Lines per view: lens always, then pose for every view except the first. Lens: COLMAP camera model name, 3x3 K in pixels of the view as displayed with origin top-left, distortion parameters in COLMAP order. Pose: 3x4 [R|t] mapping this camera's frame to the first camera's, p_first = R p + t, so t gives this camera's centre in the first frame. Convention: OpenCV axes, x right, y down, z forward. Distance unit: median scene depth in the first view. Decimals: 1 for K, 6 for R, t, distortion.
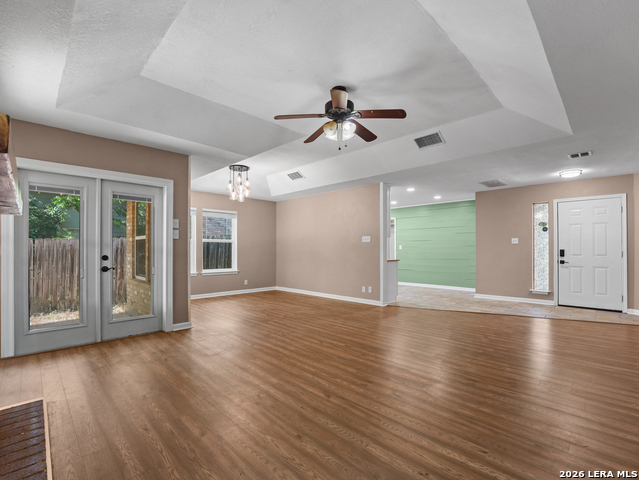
lens RADIAL K [[290.7, 0, 319.9], [0, 290.7, 246.8], [0, 0, 1]] dist [-0.025167, 0.000296]
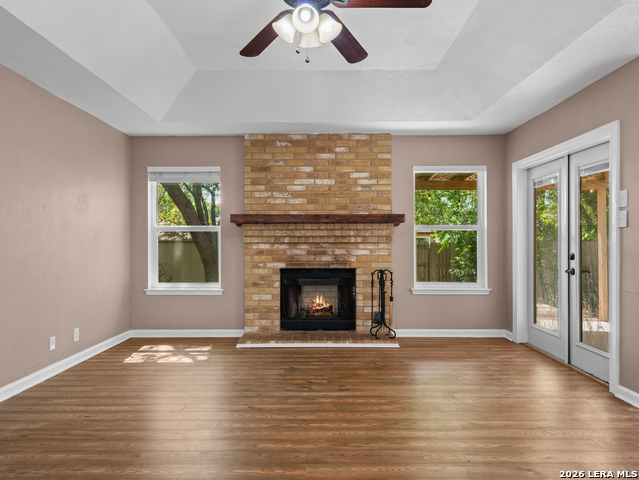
lens RADIAL K [[404.0, 0, 319.5], [0, 404.0, 240.0], [0, 0, 1]] dist [0.004853, 0.001447]
pose [[-0.711316, -0.004903, -0.702855, 0.548235], [0.000426, 0.999972, -0.007407, 0.002540], [0.702872, -0.005568, -0.711295, 1.462204]]
